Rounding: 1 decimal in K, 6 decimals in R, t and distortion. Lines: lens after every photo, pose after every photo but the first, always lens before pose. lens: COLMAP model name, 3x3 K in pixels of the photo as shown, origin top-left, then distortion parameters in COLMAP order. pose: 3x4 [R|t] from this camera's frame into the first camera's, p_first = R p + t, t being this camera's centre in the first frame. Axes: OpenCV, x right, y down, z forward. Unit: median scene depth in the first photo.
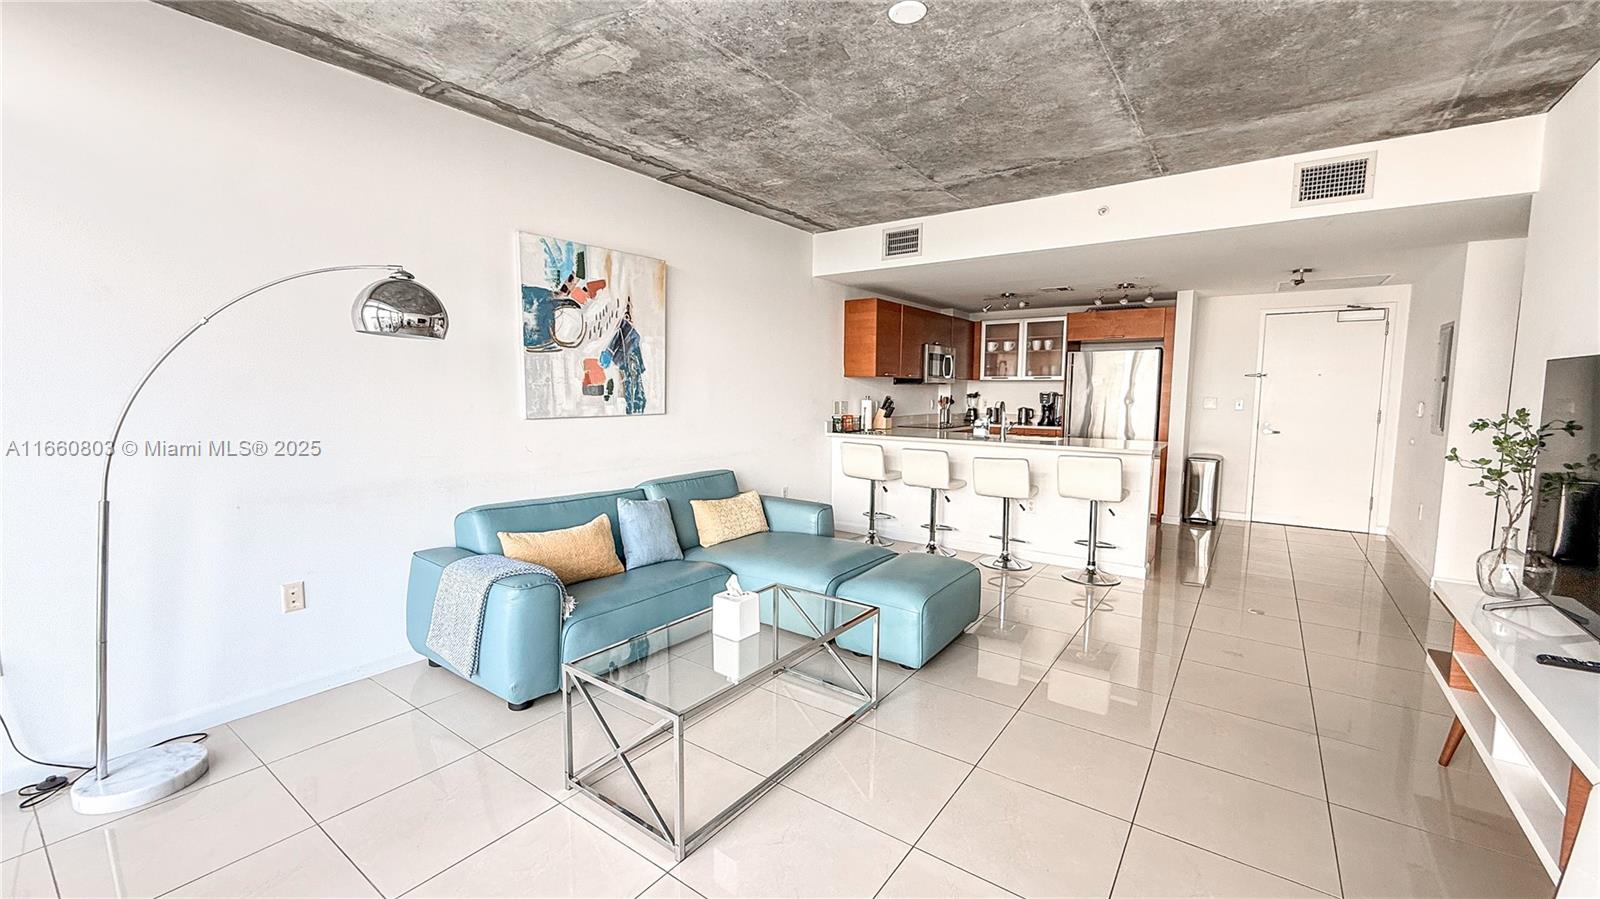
lens RADIAL K [[634.4, 0, 801.9], [0, 634.4, 448.4], [0, 0, 1]] dist [0.000666, 0.000078]
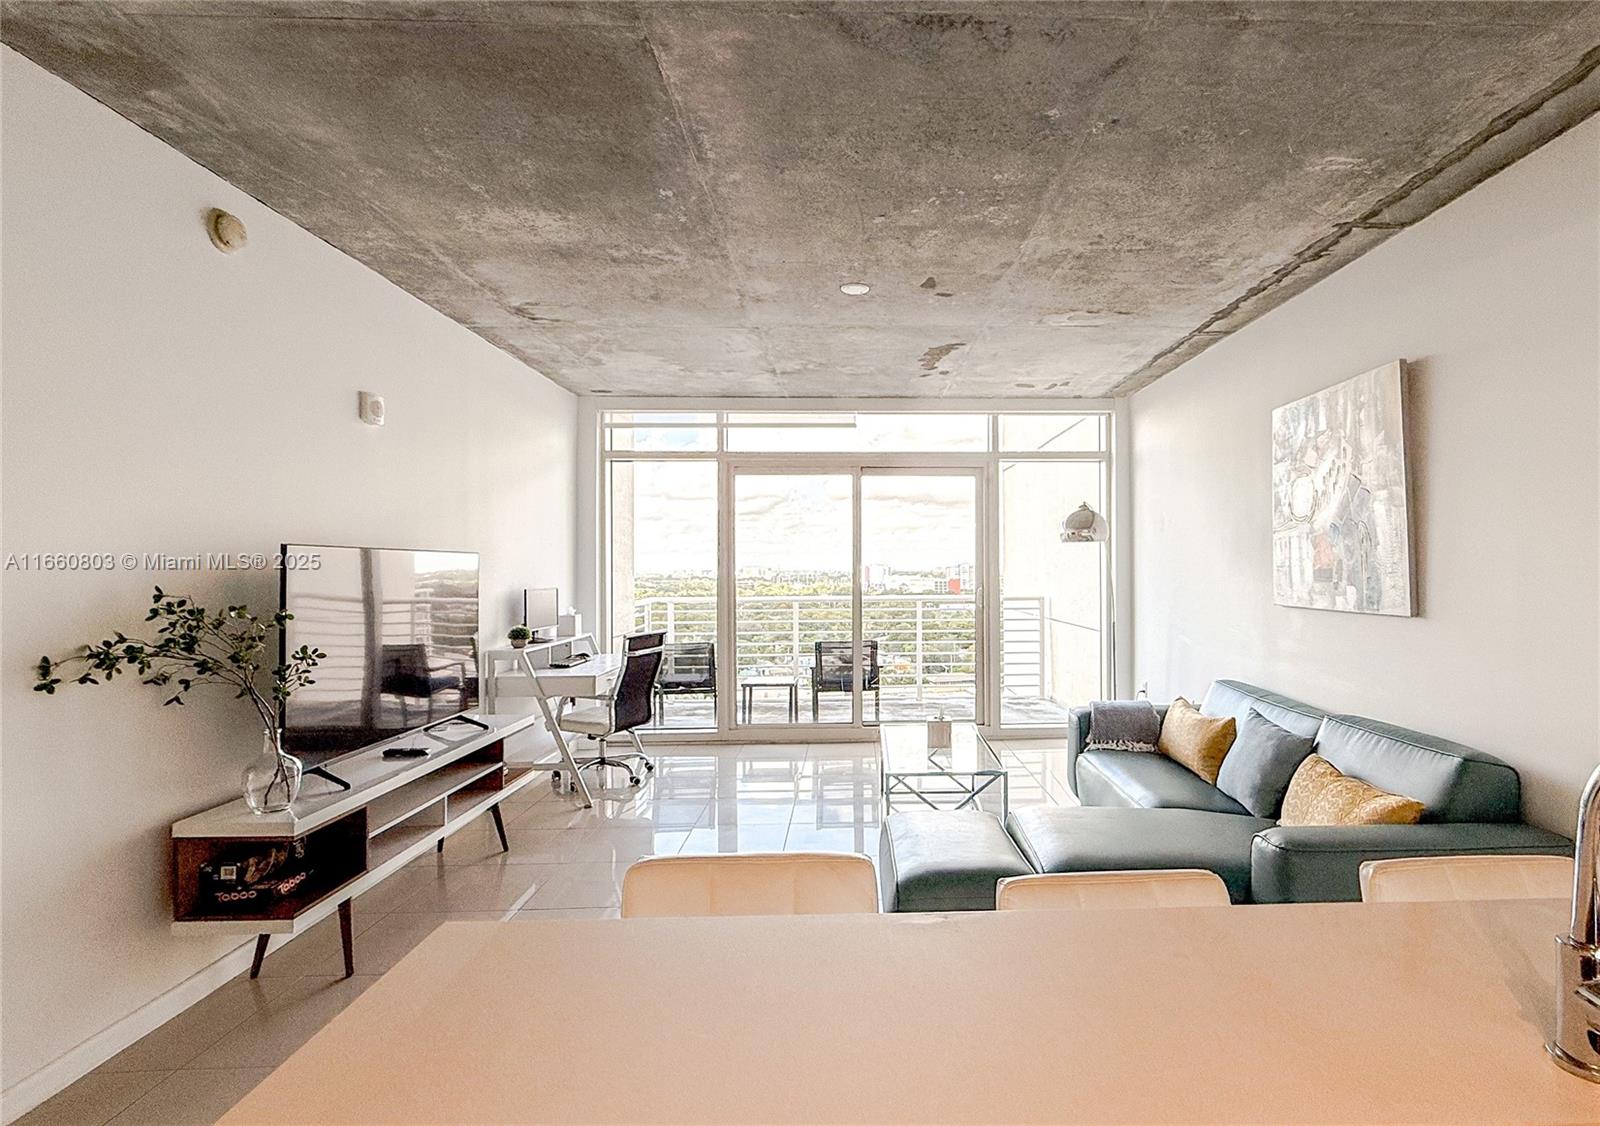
lens RADIAL K [[786.3, 0, 892.7], [0, 786.3, 554.1], [0, 0, 1]] dist [-0.002169, -0.001525]
pose [[-0.777717, -0.013927, -0.628460, 0.774543], [-0.058485, 0.997021, 0.050281, -0.153216], [0.625888, 0.075860, -0.776215, 1.622426]]
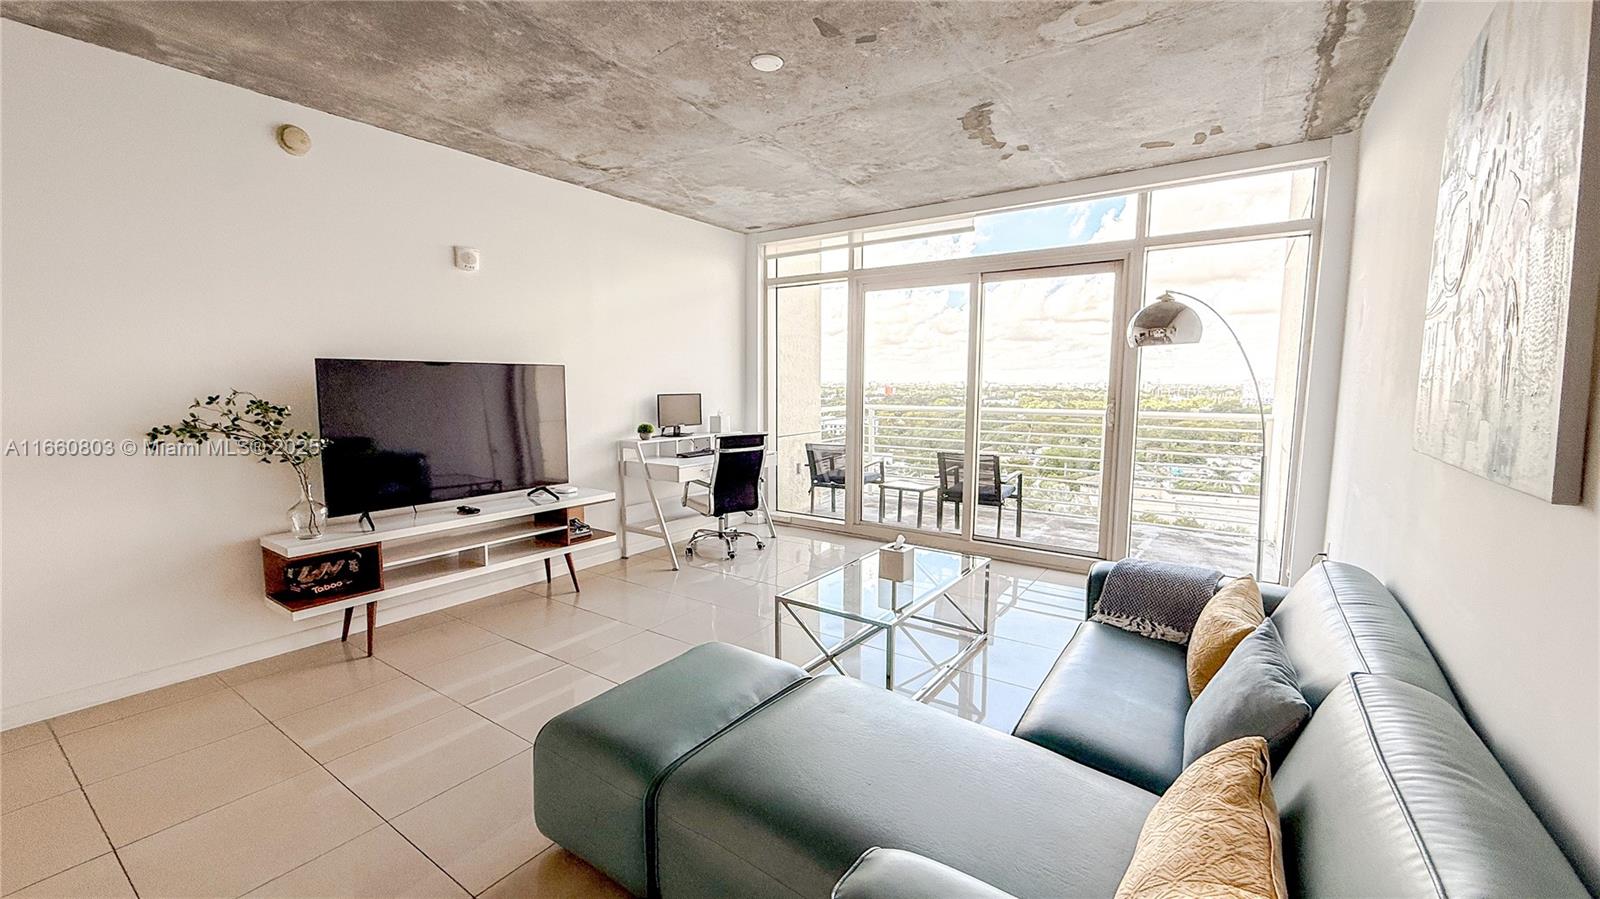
lens RADIAL K [[634.4, 0, 804.1], [0, 634.4, 442.2], [0, 0, 1]] dist [0.000666, 0.000078]
pose [[-0.999449, -0.006951, -0.032455, 0.089771], [-0.012946, 0.982021, 0.188329, -0.150496], [0.030562, 0.188645, -0.981570, 1.573165]]
